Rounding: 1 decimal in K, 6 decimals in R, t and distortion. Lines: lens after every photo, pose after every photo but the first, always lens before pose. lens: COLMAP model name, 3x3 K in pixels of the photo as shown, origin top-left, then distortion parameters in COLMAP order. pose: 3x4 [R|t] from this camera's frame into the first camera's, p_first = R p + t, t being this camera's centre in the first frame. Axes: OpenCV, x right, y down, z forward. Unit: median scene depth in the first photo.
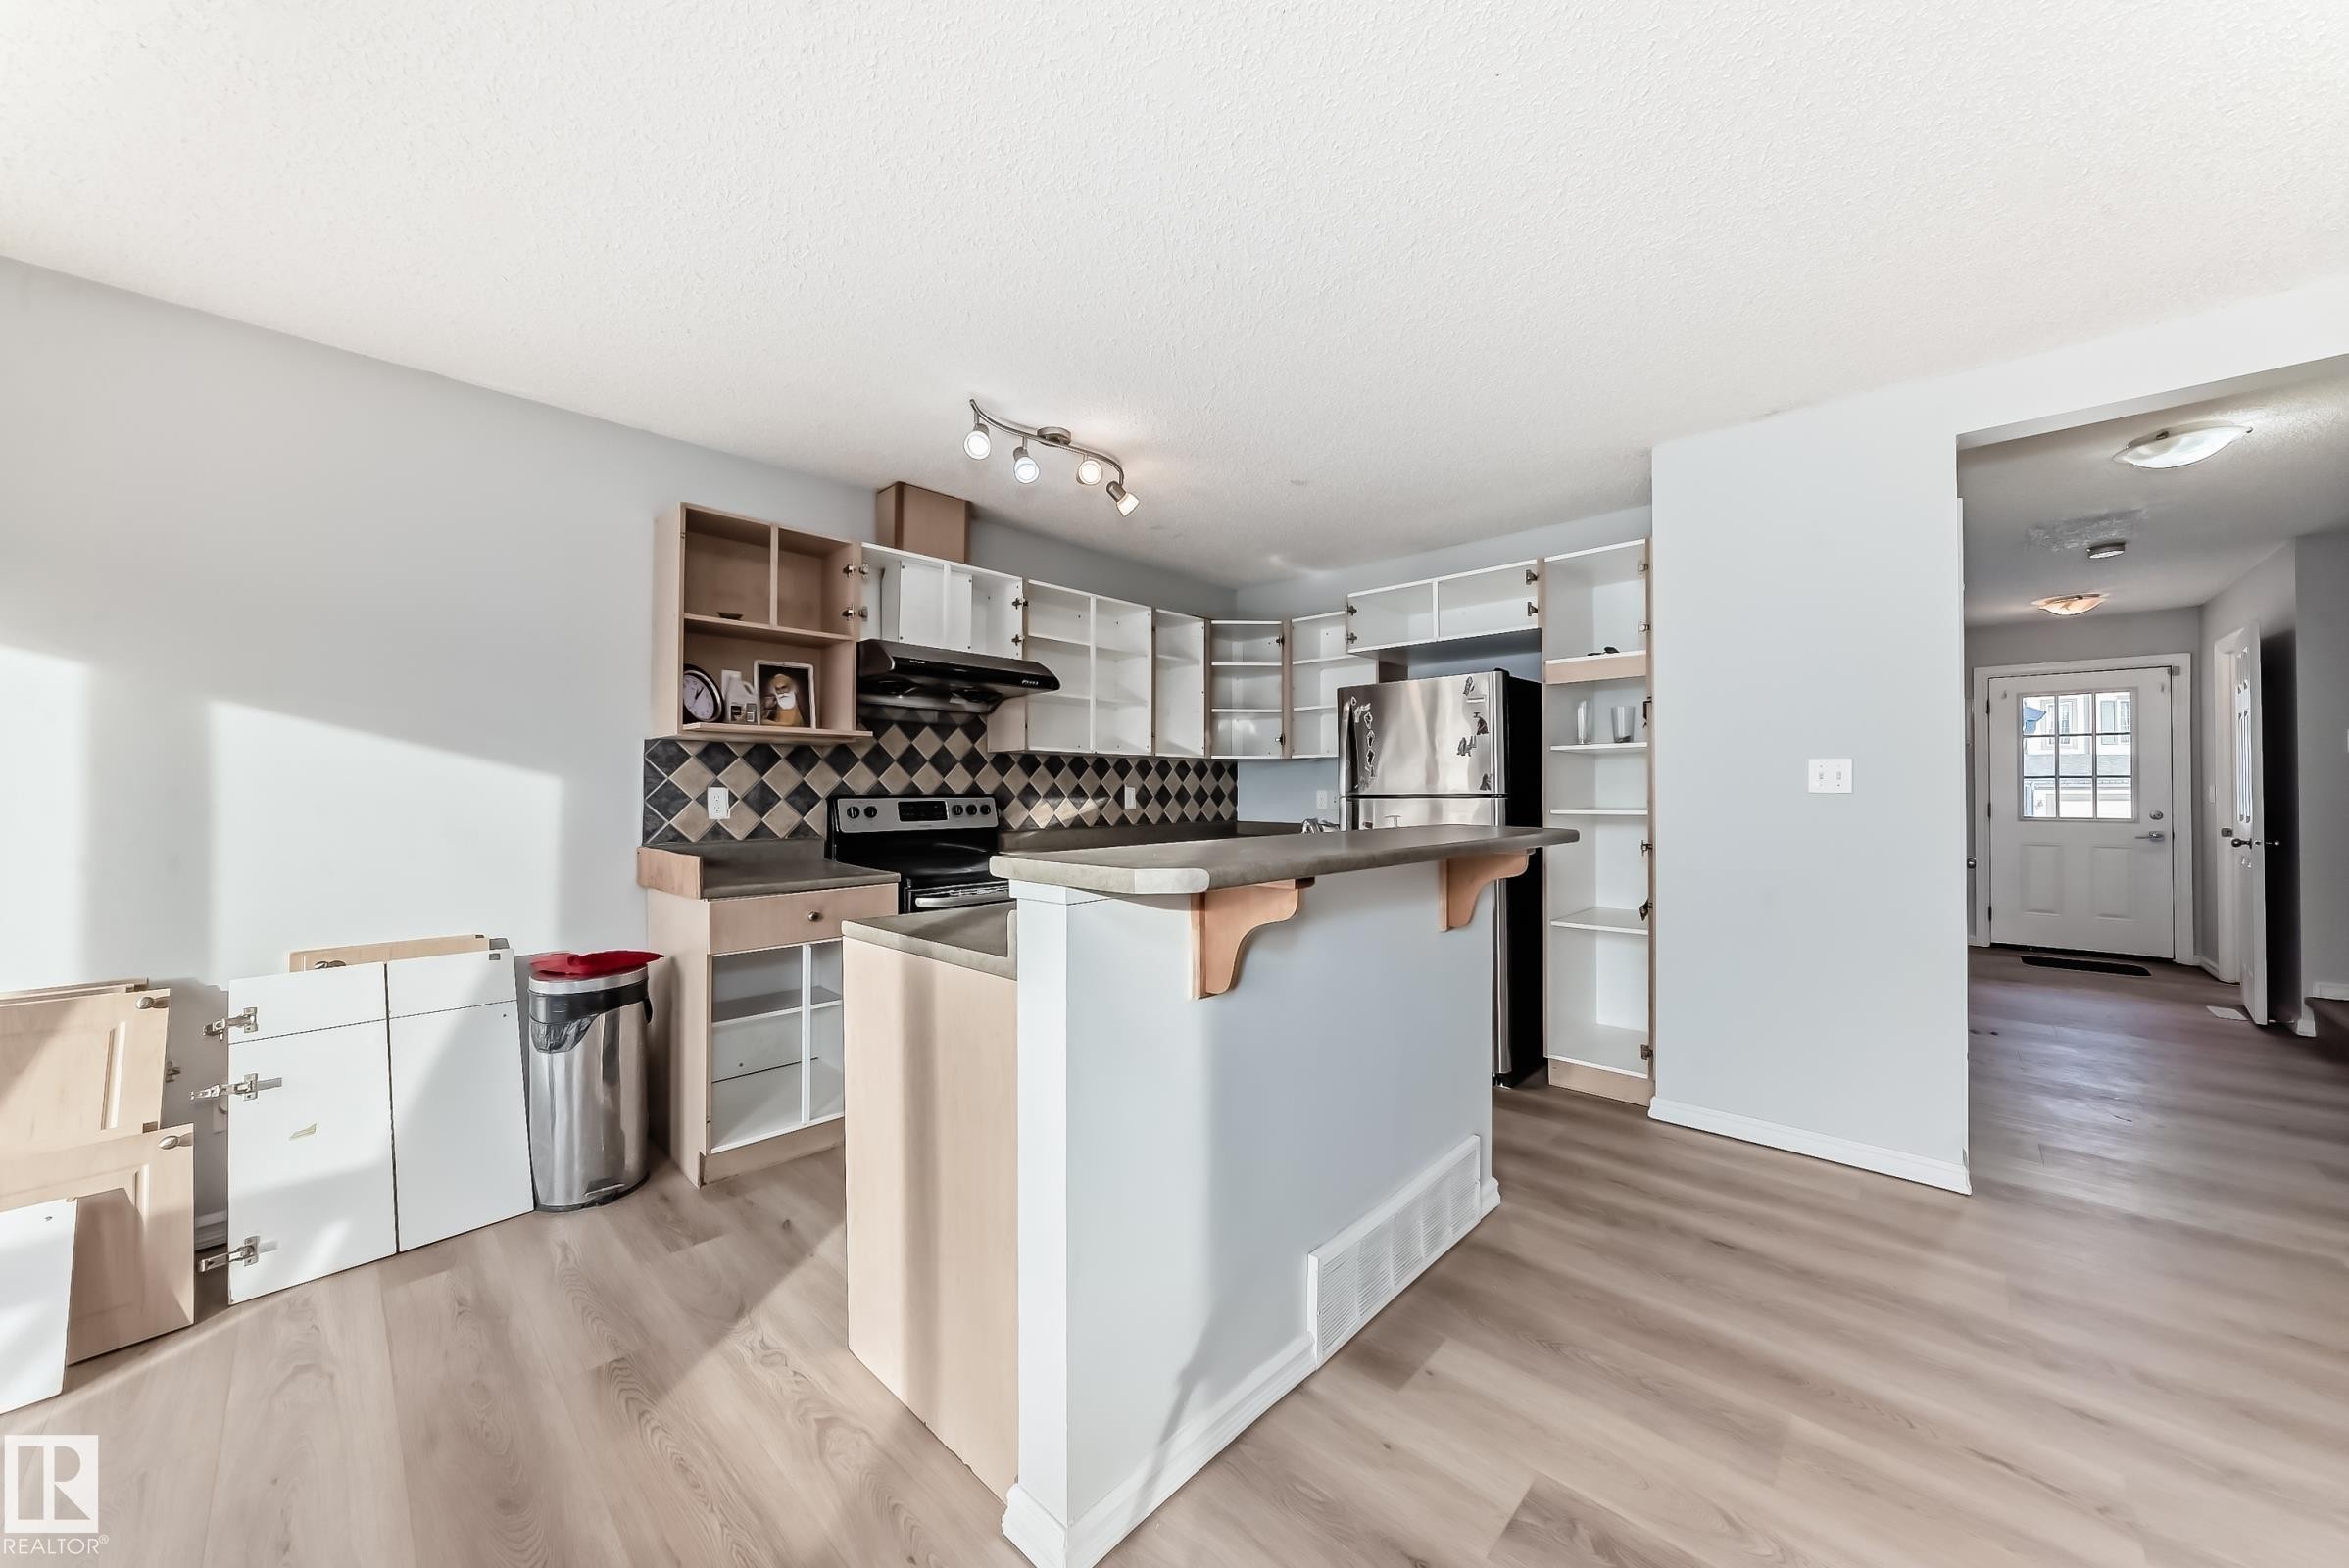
lens RADIAL K [[827.7, 0, 1176.3], [0, 827.7, 777.8], [0, 0, 1]] dist [-0.020300, 0.004909]
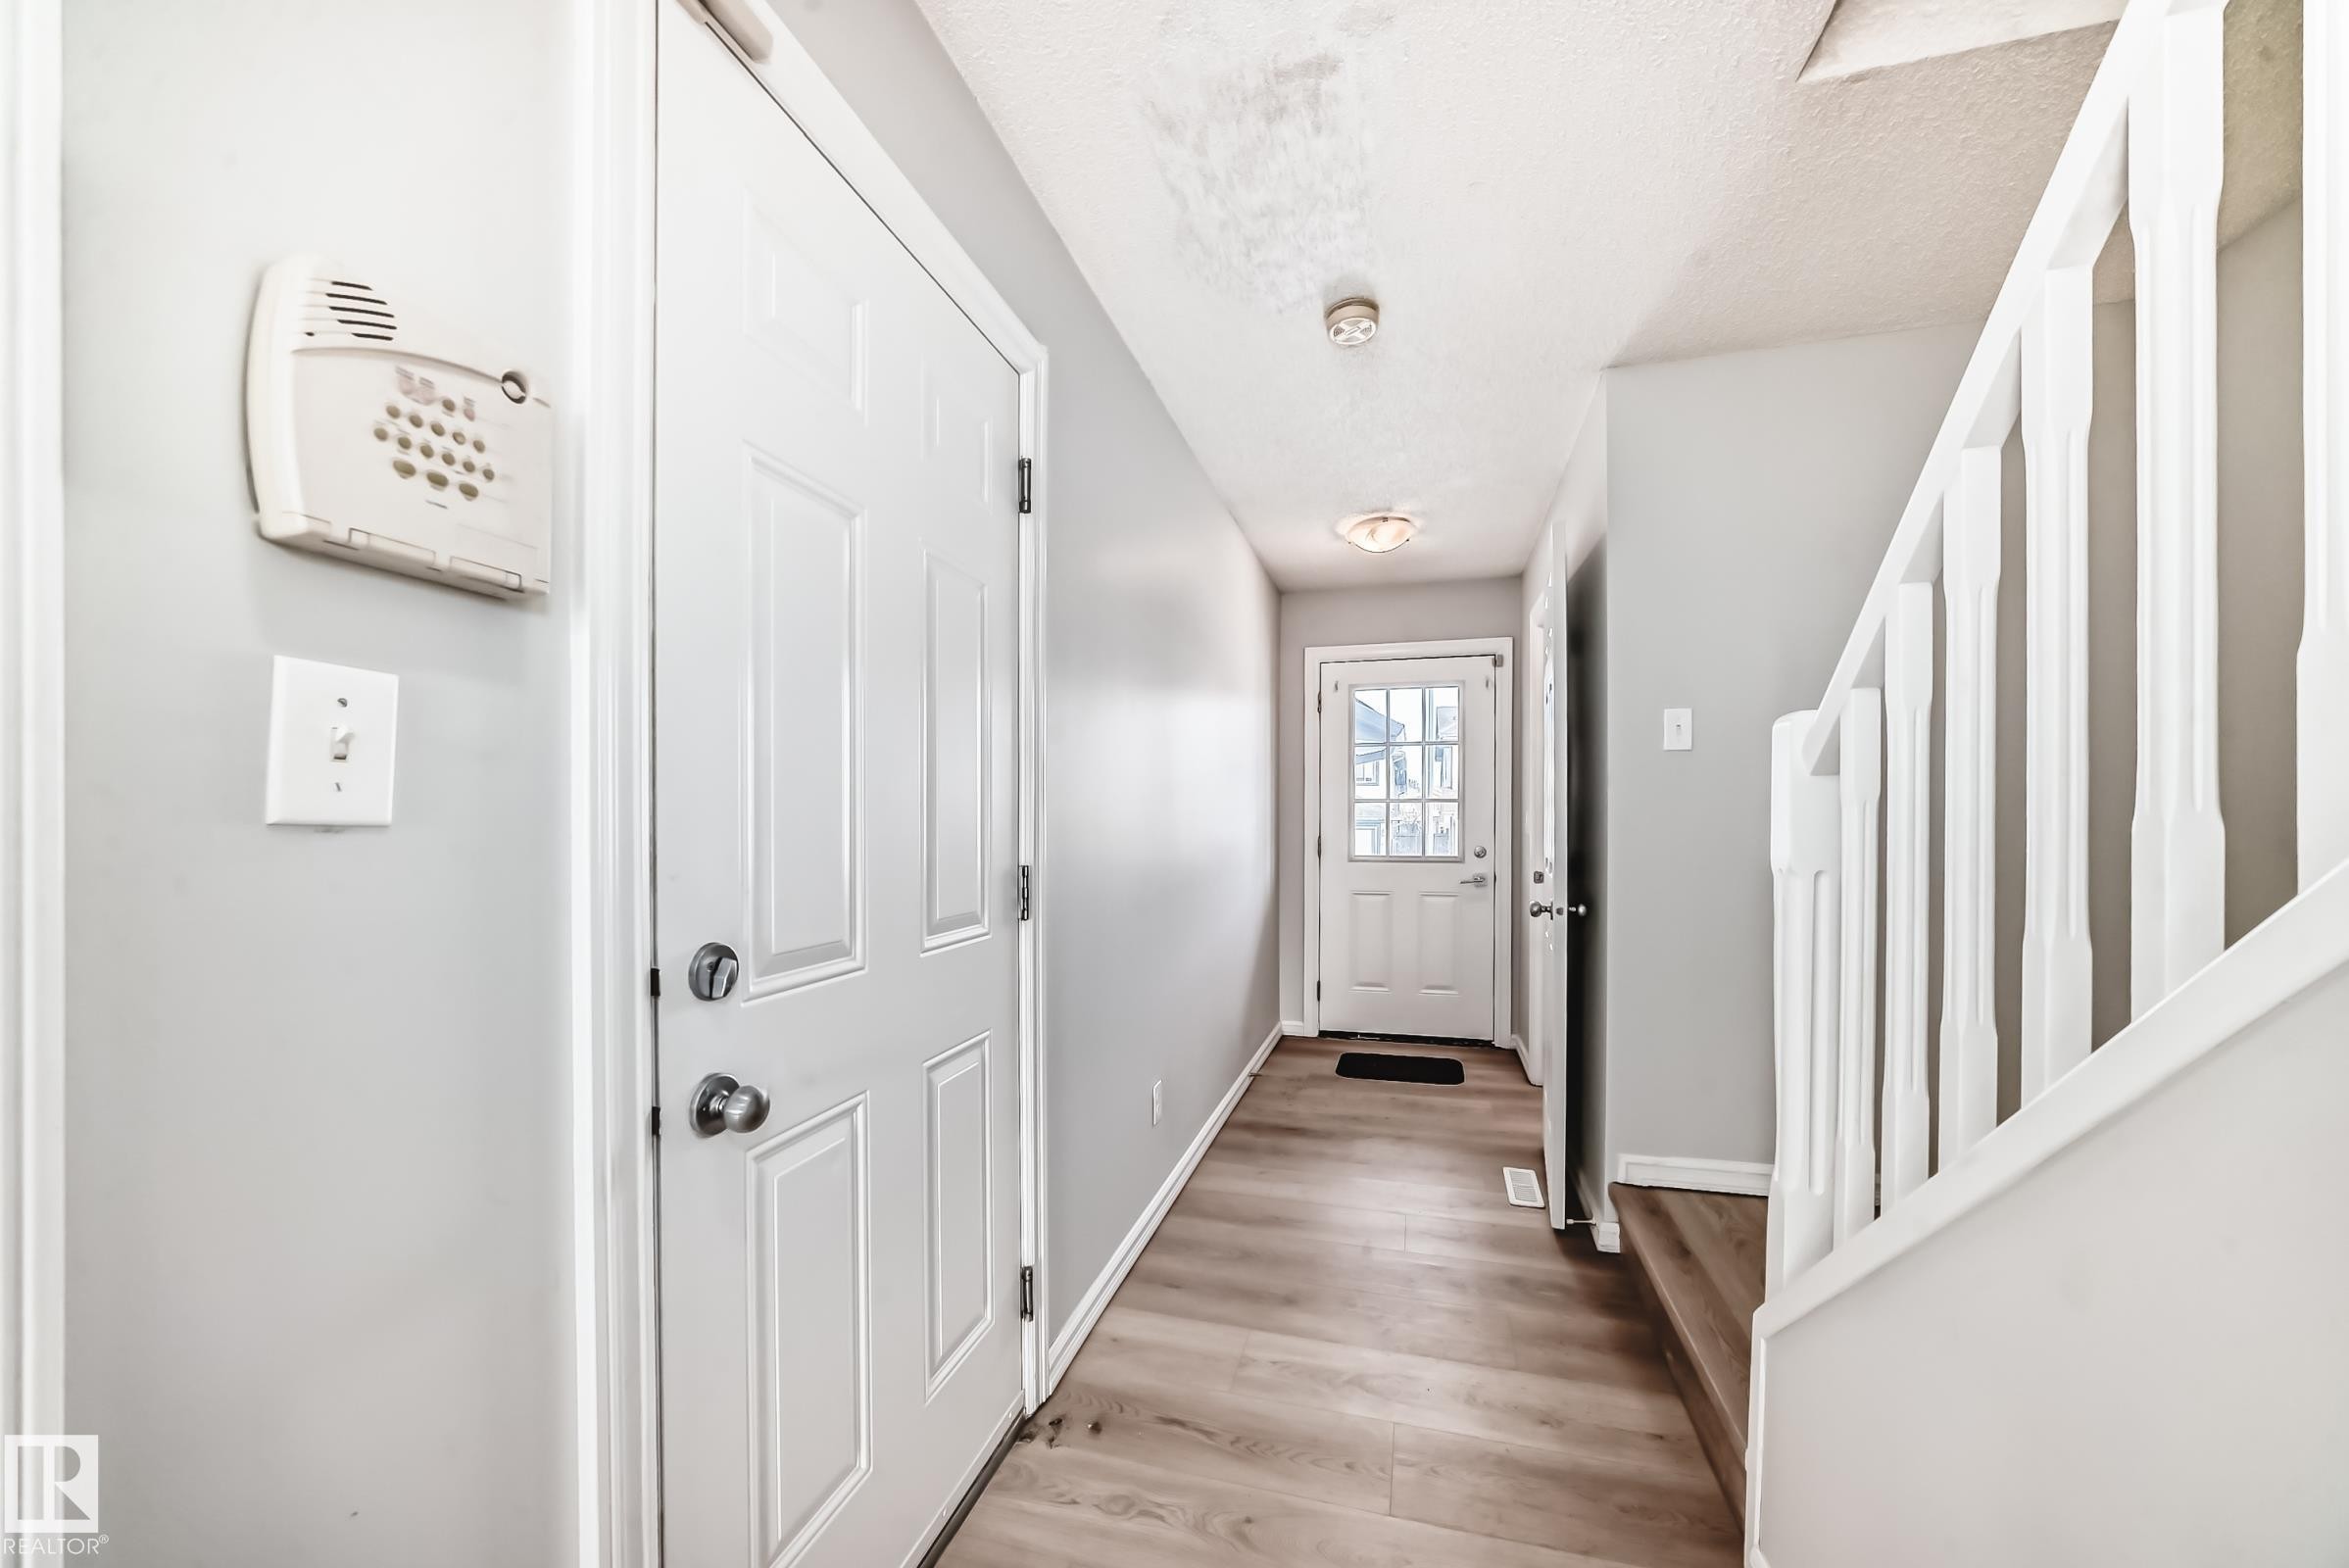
lens RADIAL K [[832.7, 0, 1198.9], [0, 832.7, 828.8], [0, 0, 1]] dist [-0.019727, 0.000060]
pose [[0.879172, -0.008158, 0.476435, 0.615062], [-0.003698, 0.999707, 0.023942, 0.006981], [-0.476490, -0.022811, 0.878884, 0.449682]]
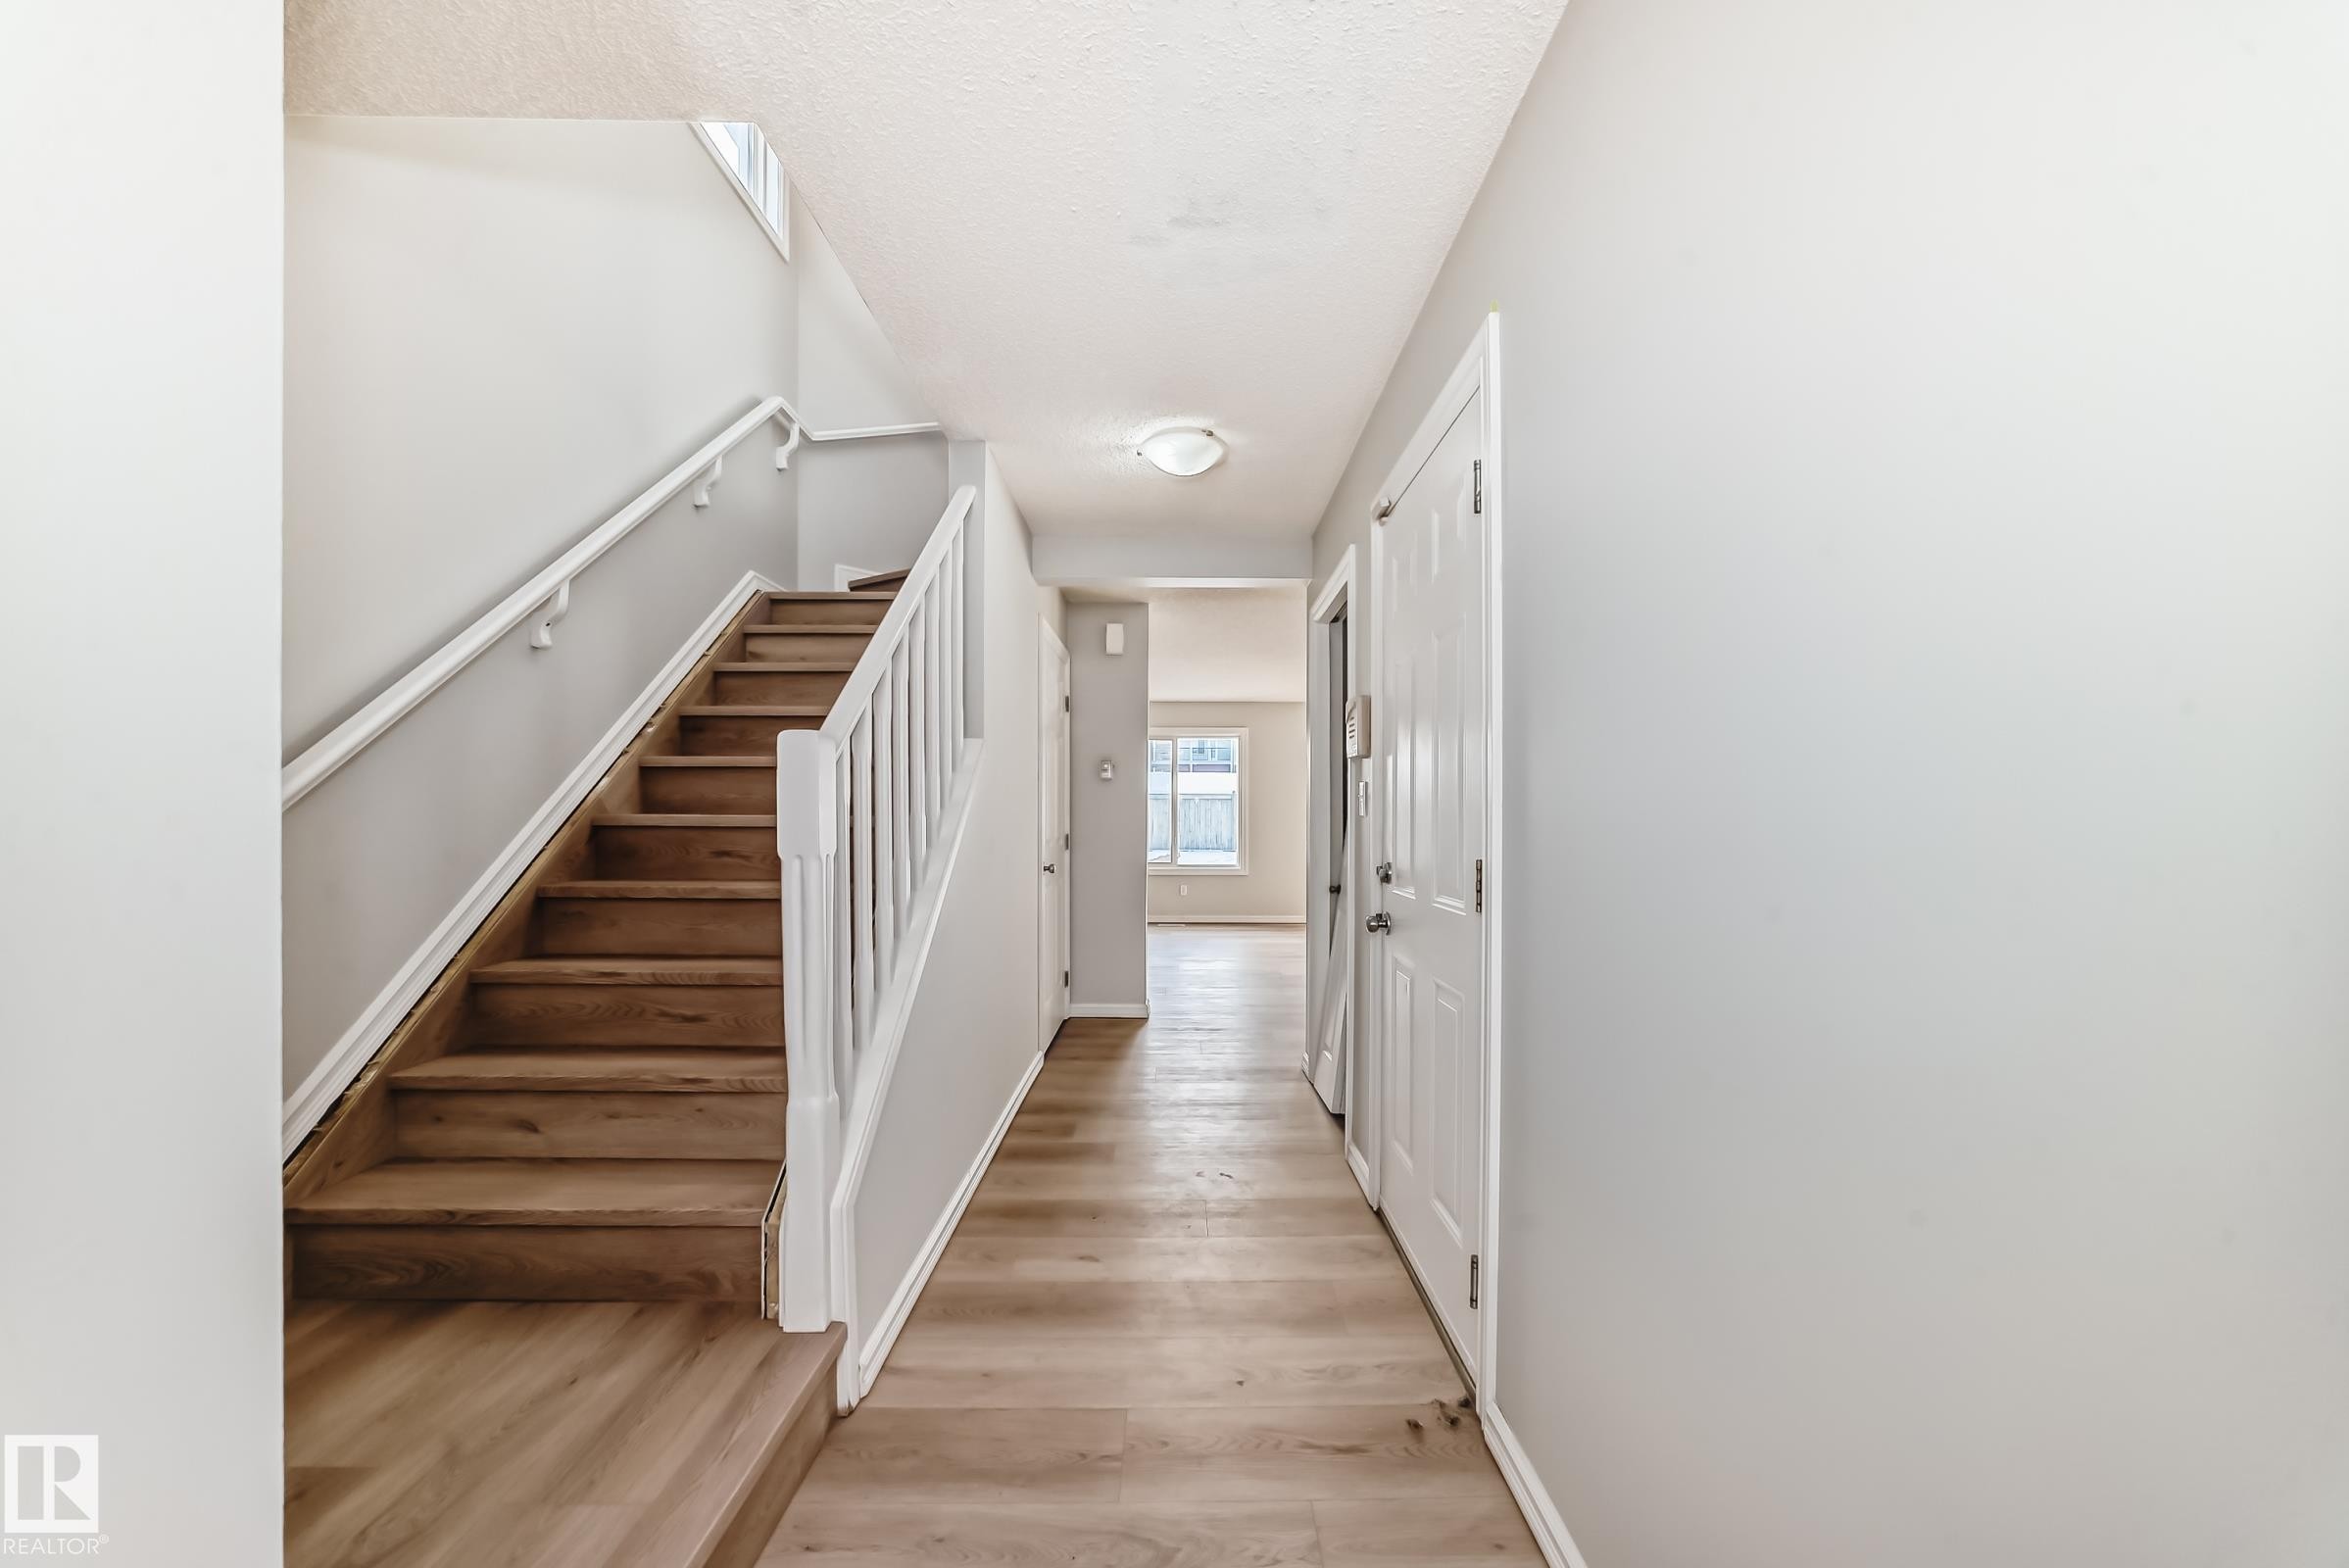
lens RADIAL K [[826.5, 0, 1191.2], [0, 826.5, 805.8], [0, 0, 1]] dist [-0.019339, 0.000128]
pose [[-0.716836, -0.009951, -0.697171, 0.975883], [0.006742, 0.999752, -0.021202, 0.013414], [0.697209, -0.019899, -0.716592, 0.870094]]
